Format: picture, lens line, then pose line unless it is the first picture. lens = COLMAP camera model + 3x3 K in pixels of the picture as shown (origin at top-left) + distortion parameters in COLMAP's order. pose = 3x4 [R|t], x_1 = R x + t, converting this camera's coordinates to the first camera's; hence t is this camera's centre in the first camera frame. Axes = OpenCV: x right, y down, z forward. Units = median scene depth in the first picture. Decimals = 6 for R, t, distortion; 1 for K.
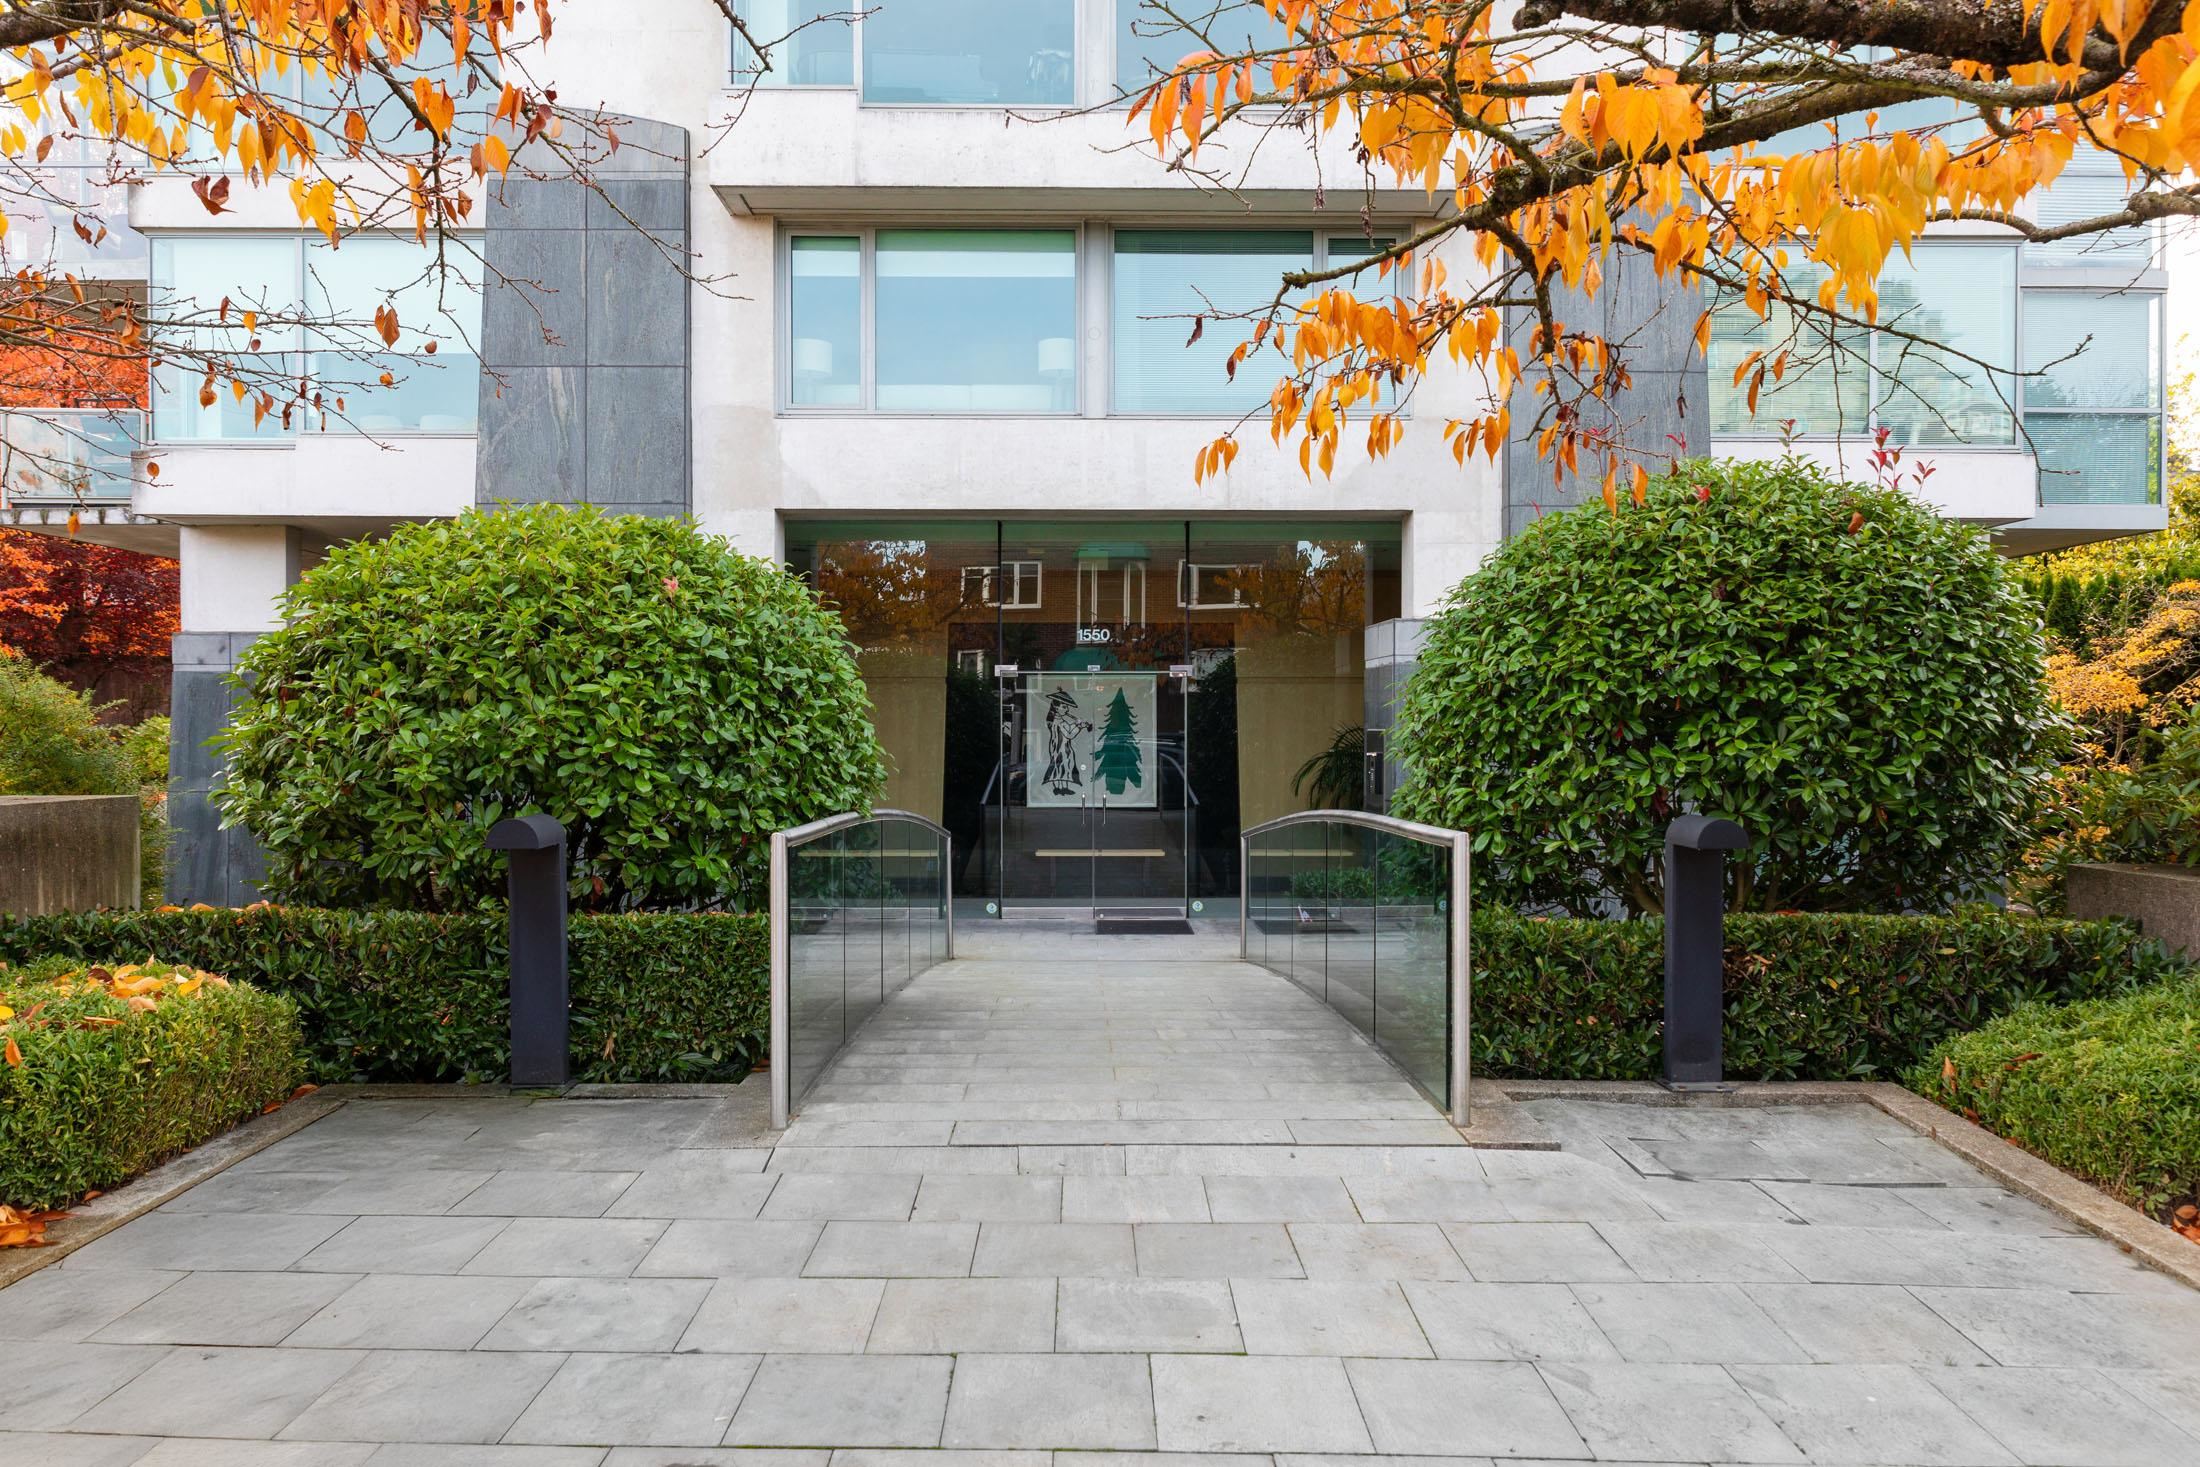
lens RADIAL K [[1523.2, 0, 1098.7], [0, 1523.2, 735.5], [0, 0, 1]] dist [0.002429, 0.000811]
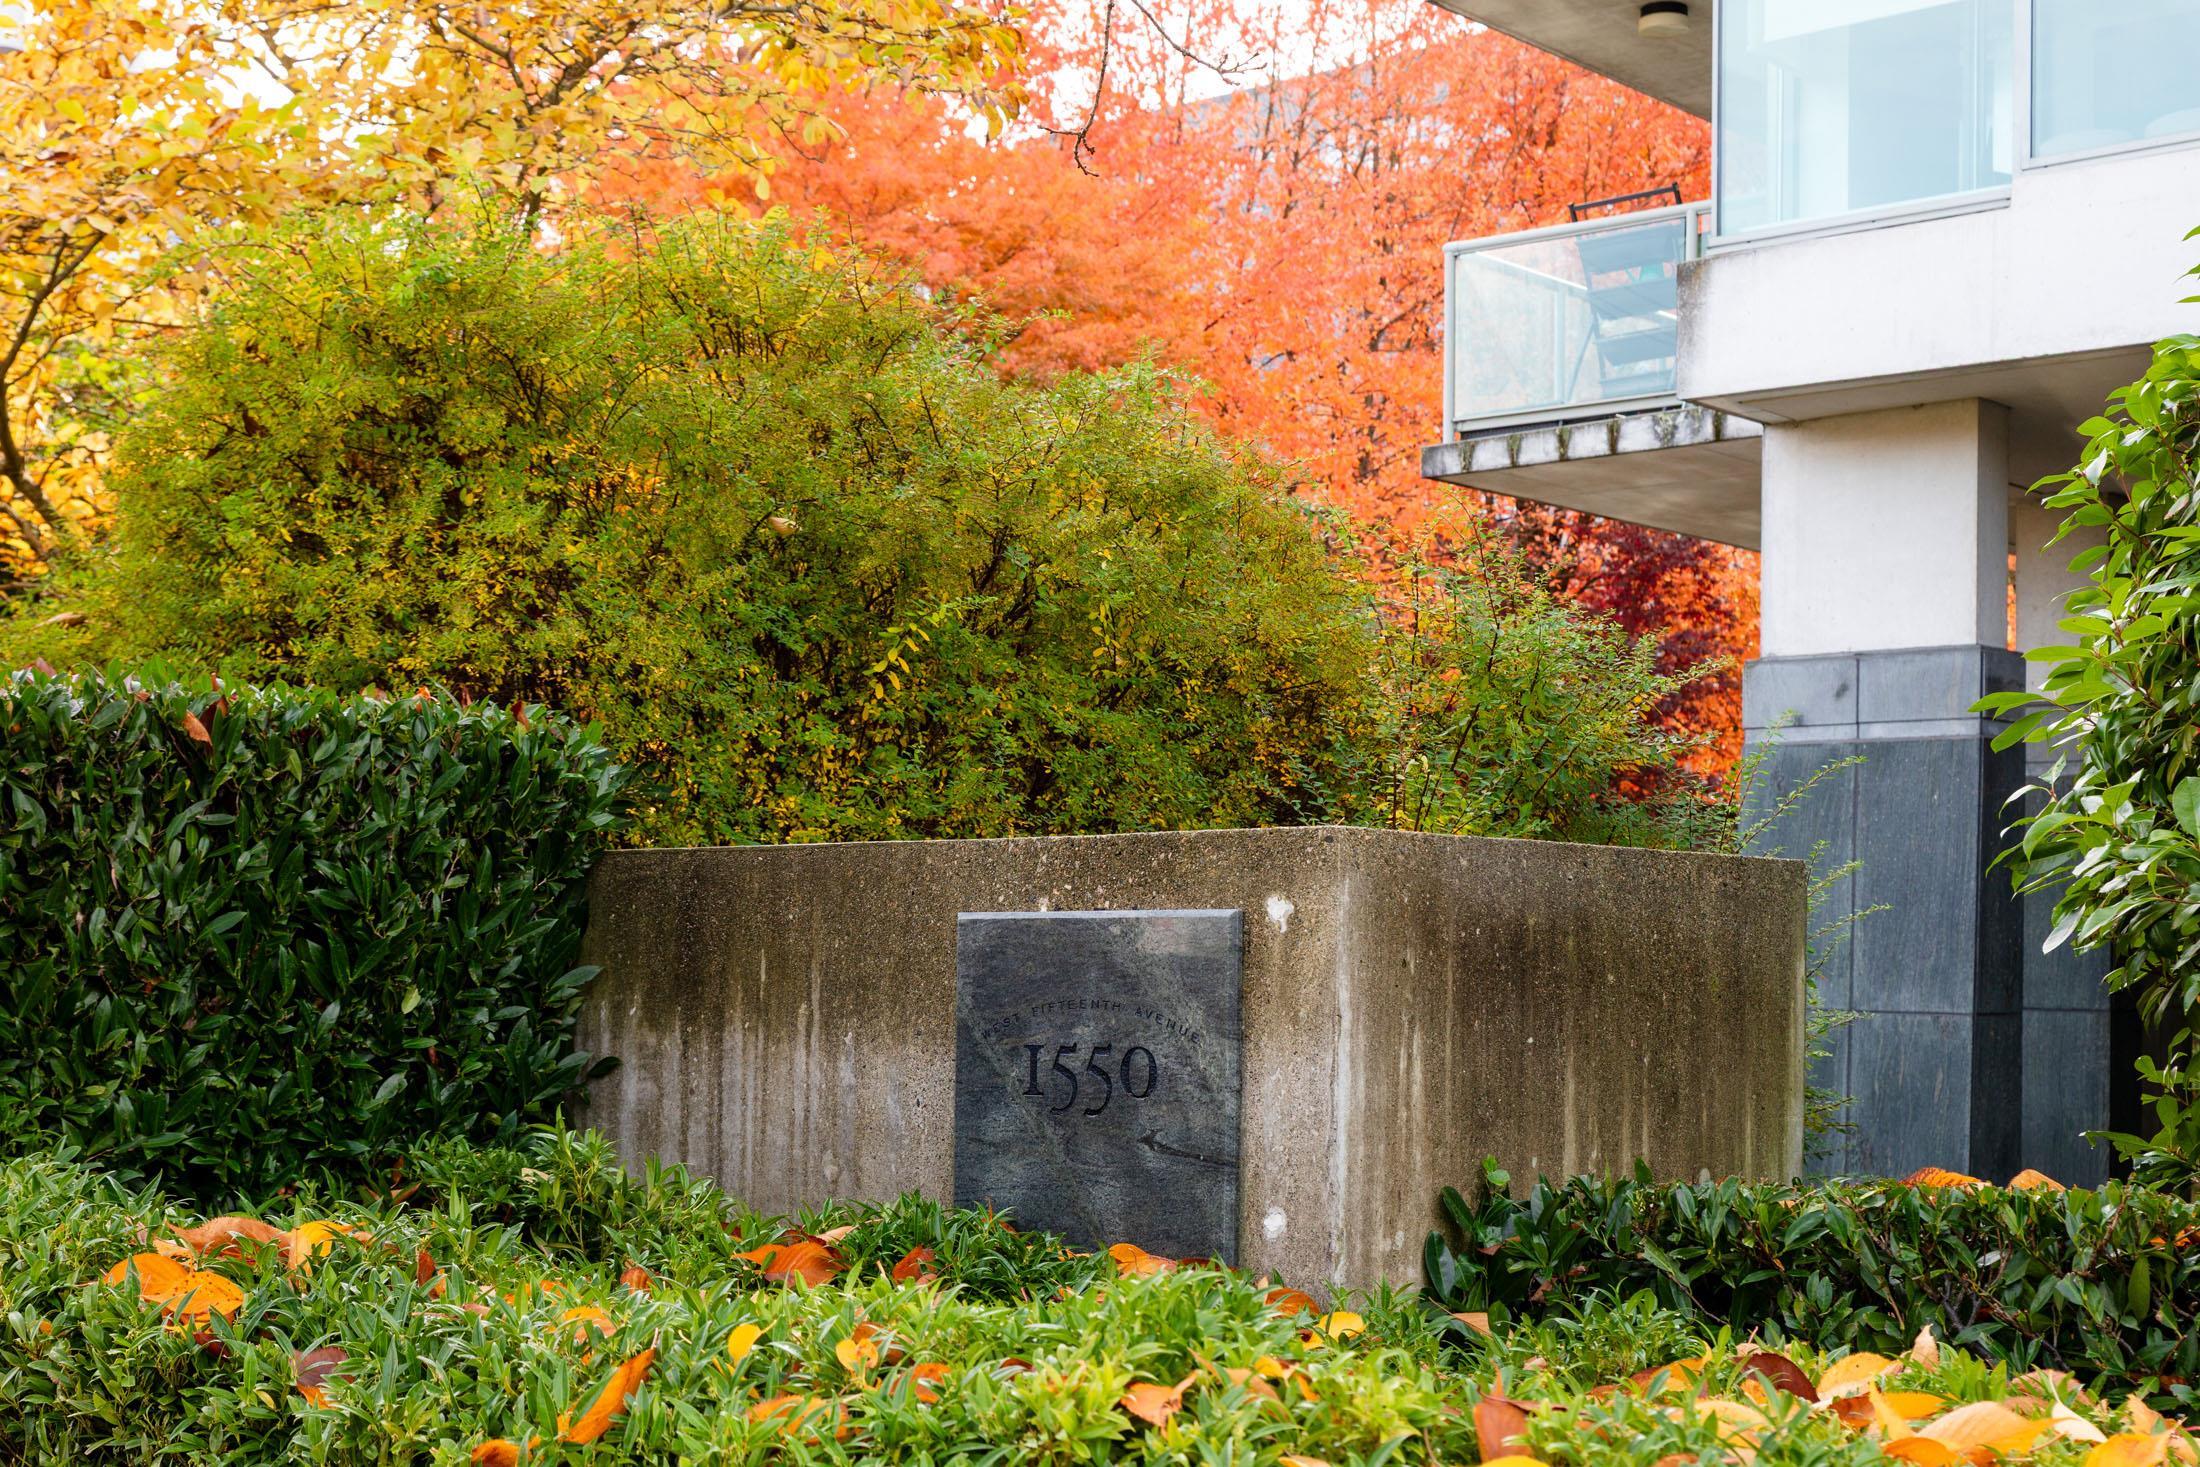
lens RADIAL K [[3117.8, 0, 1100.5], [0, 3117.8, 735.2], [0, 0, 1]] dist [-0.011825, 0.000000]
pose [[0.747300, -0.034321, -0.663600, -0.321366], [-0.020569, 0.996992, -0.074727, 0.074625], [0.664169, 0.069494, 0.744346, 0.426944]]
